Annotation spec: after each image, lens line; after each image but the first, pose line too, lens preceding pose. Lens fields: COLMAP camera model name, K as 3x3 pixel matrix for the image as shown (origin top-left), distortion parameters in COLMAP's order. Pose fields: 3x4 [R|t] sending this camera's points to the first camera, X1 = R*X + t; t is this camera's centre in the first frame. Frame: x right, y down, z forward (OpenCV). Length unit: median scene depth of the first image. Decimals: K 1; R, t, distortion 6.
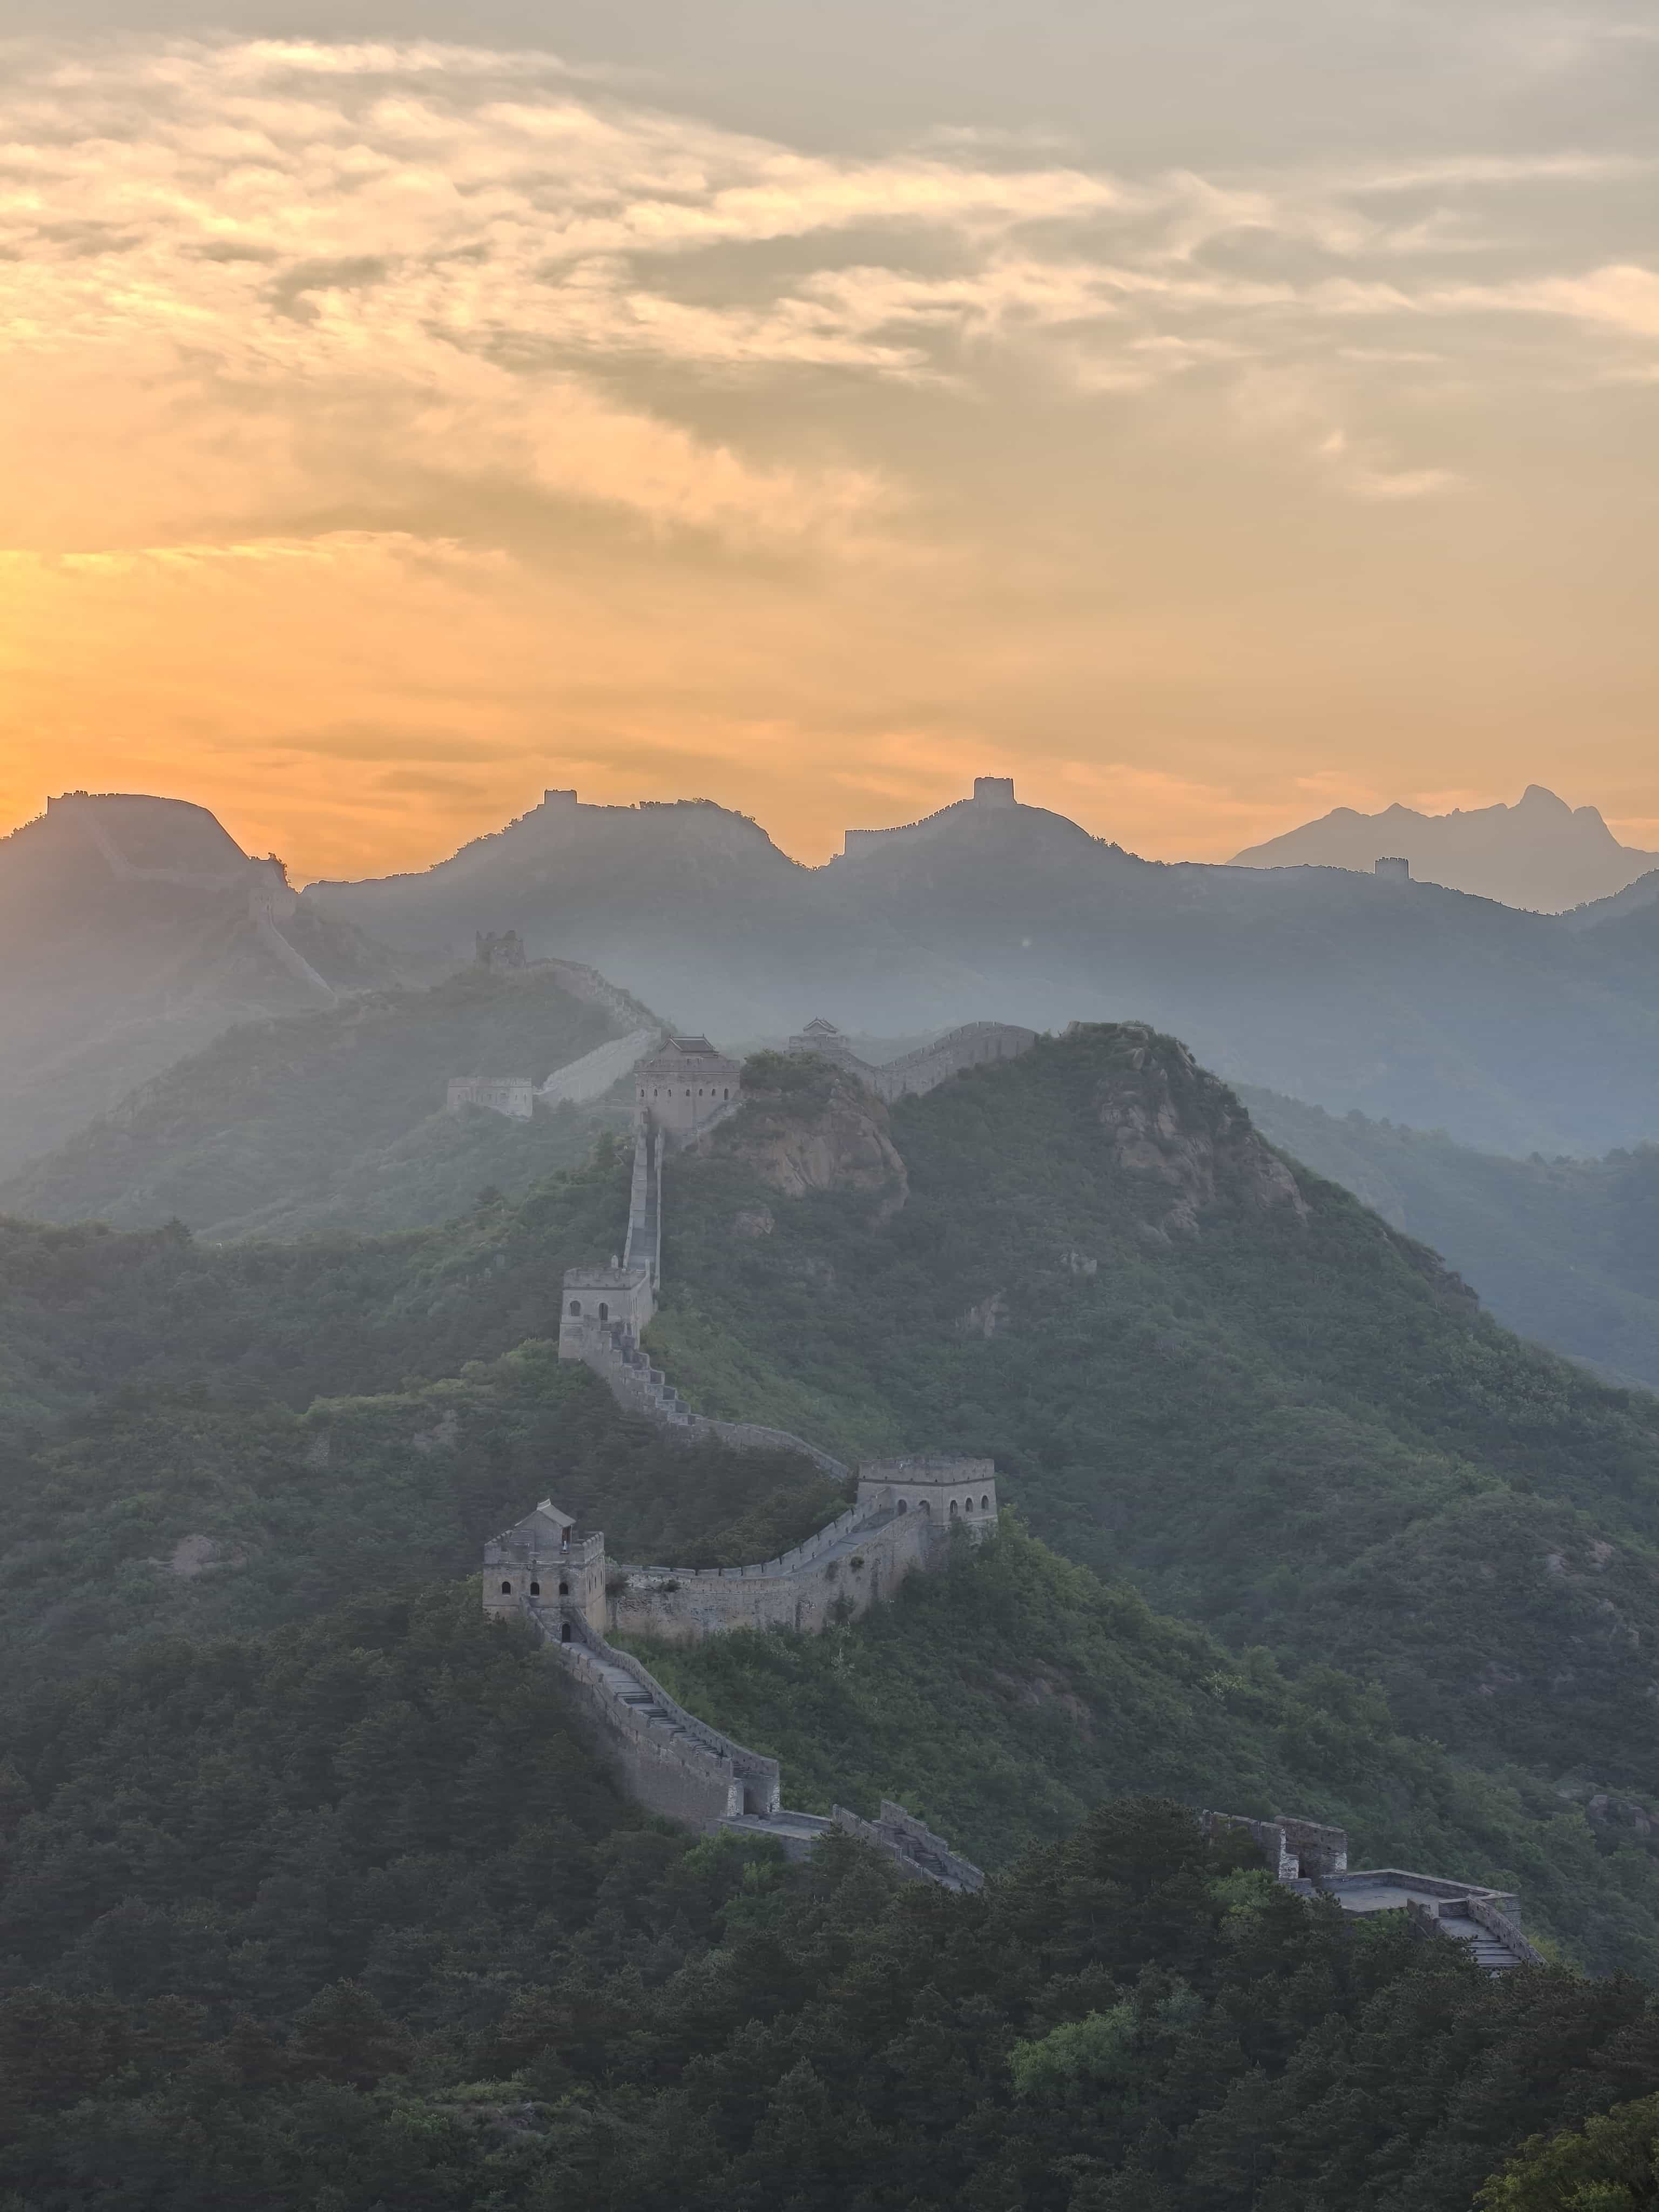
lens RADIAL K [[4969.5, 0, 829.5], [0, 4969.5, 1106.0], [0, 0, 1]] dist [-0.005665, 0.595600]
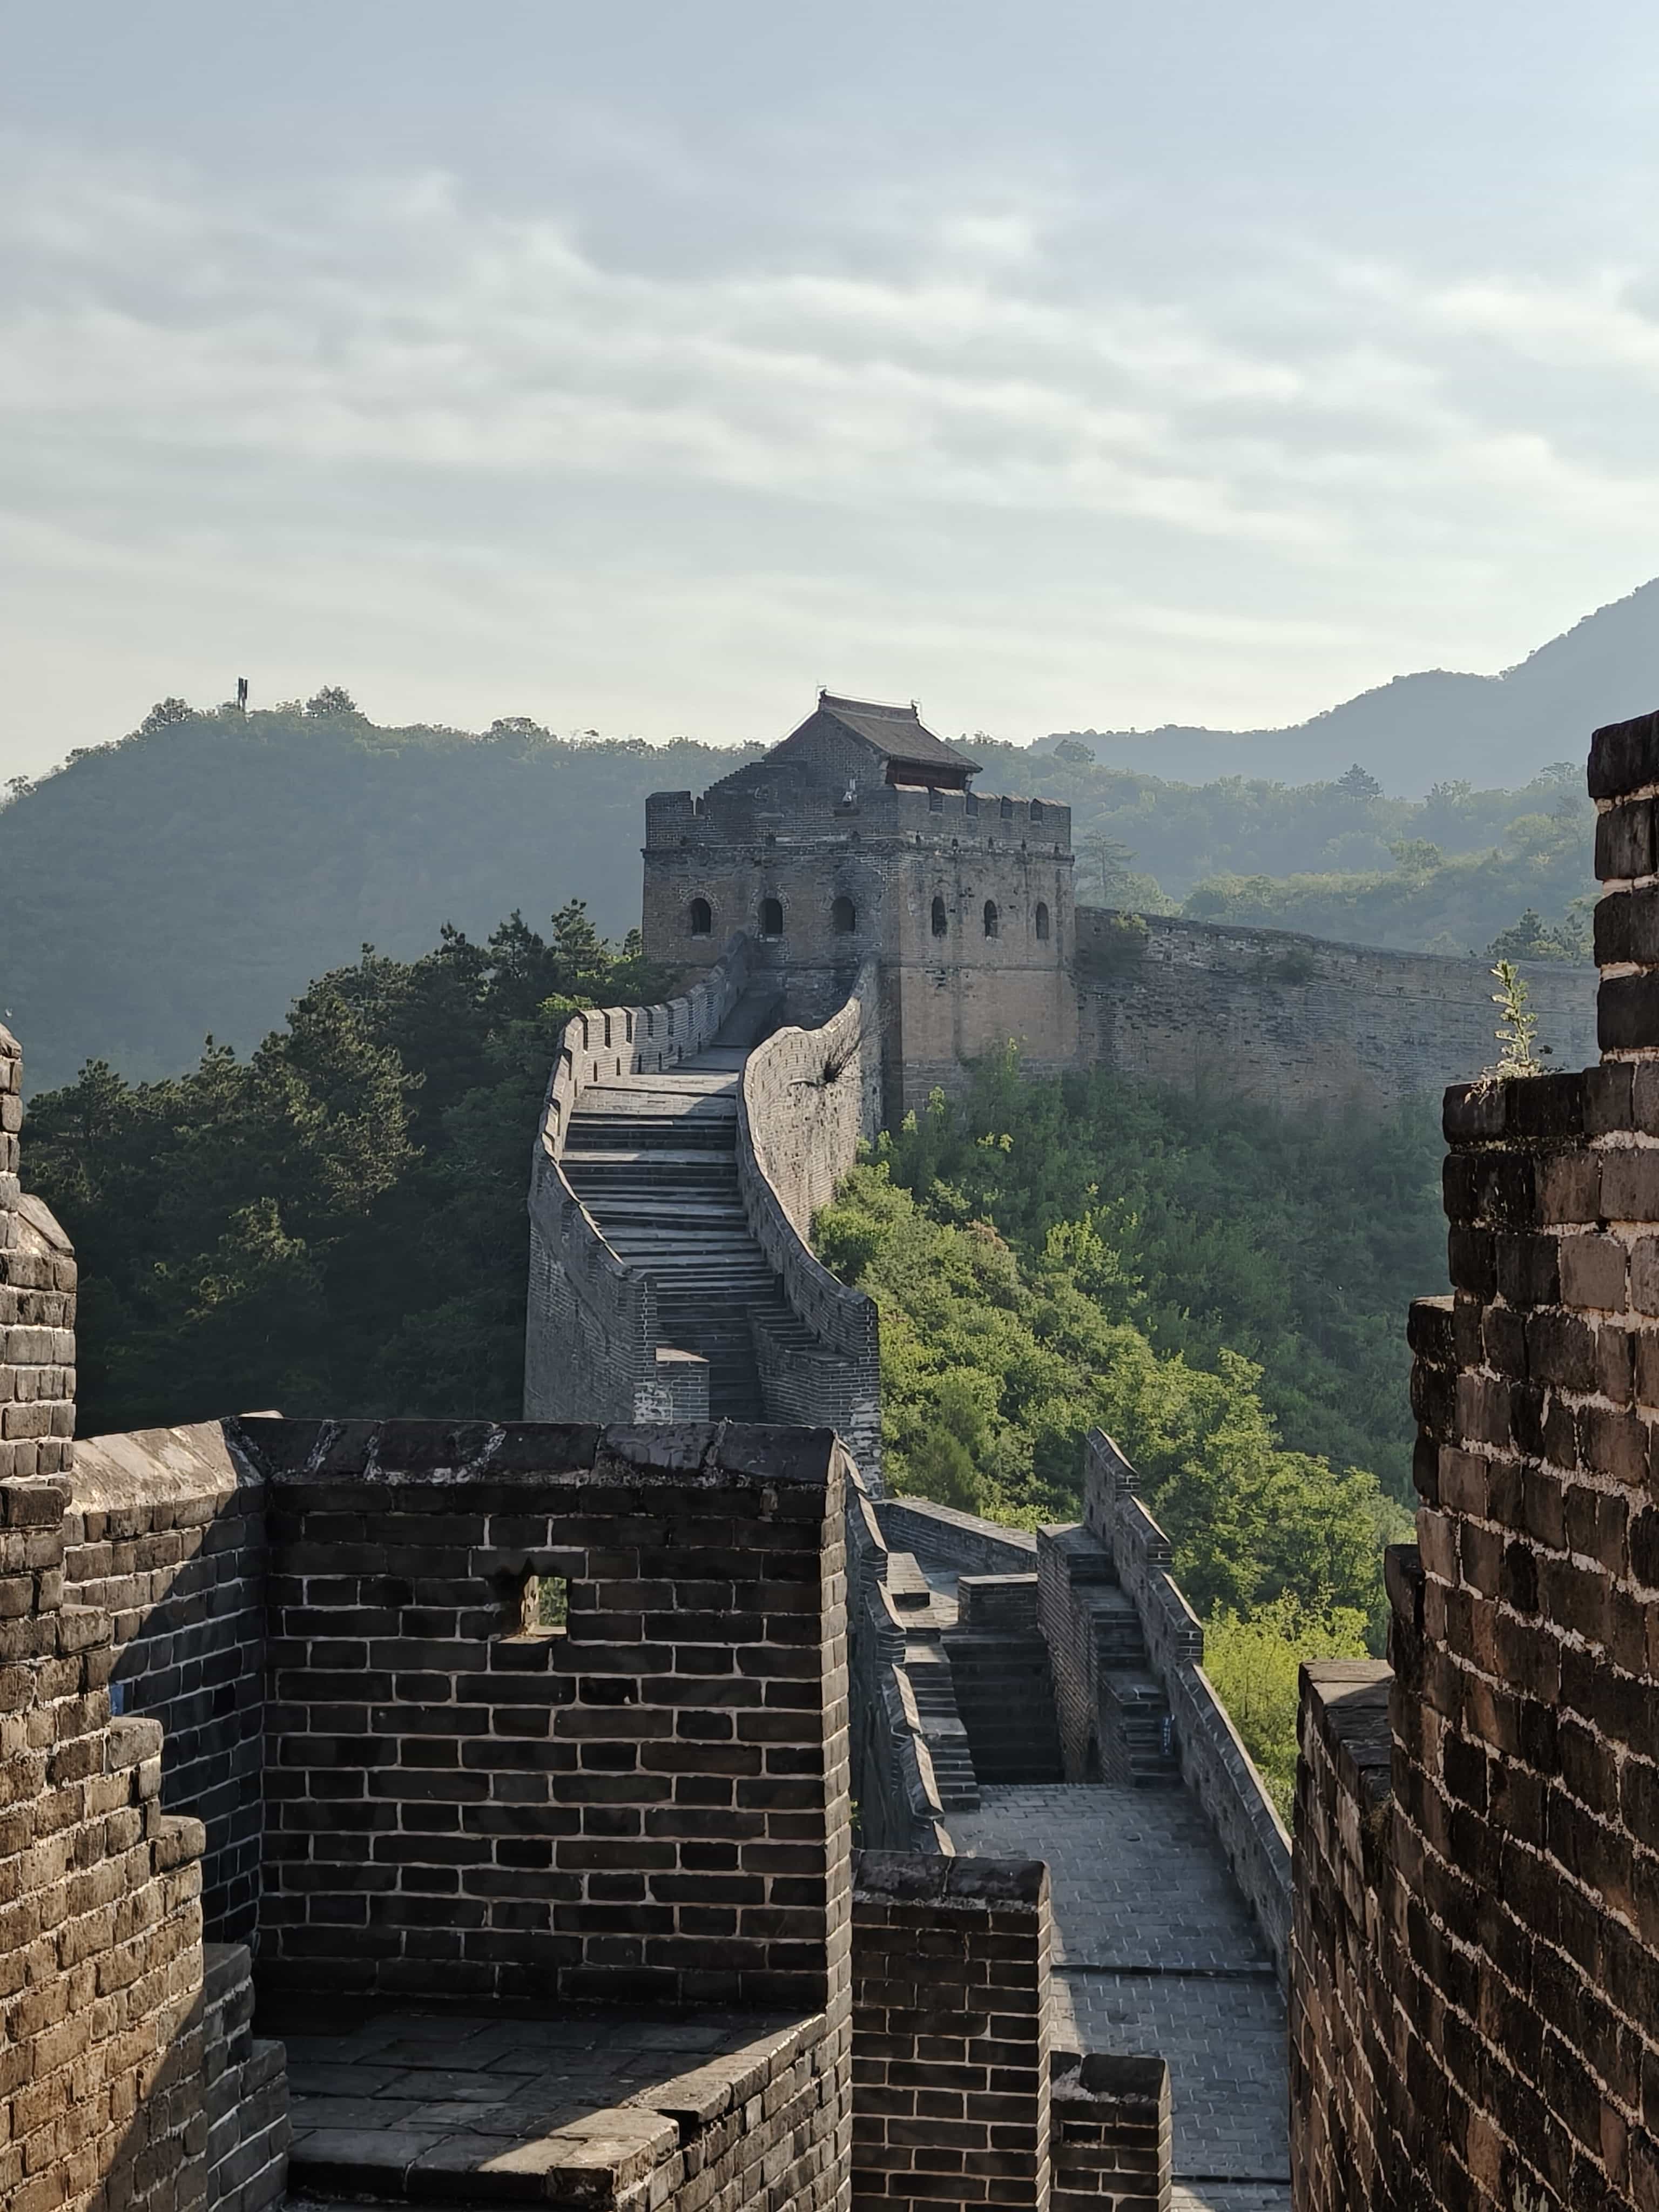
lens RADIAL K [[4574.4, 0, 829.5], [0, 4574.4, 1106.0], [0, 0, 1]] dist [-0.001781, -0.021644]
pose [[0.922208, -0.000798, -0.386694, 0.070098], [0.004666, 0.999948, 0.009065, 0.107689], [0.386667, -0.010164, 0.922164, 0.701947]]
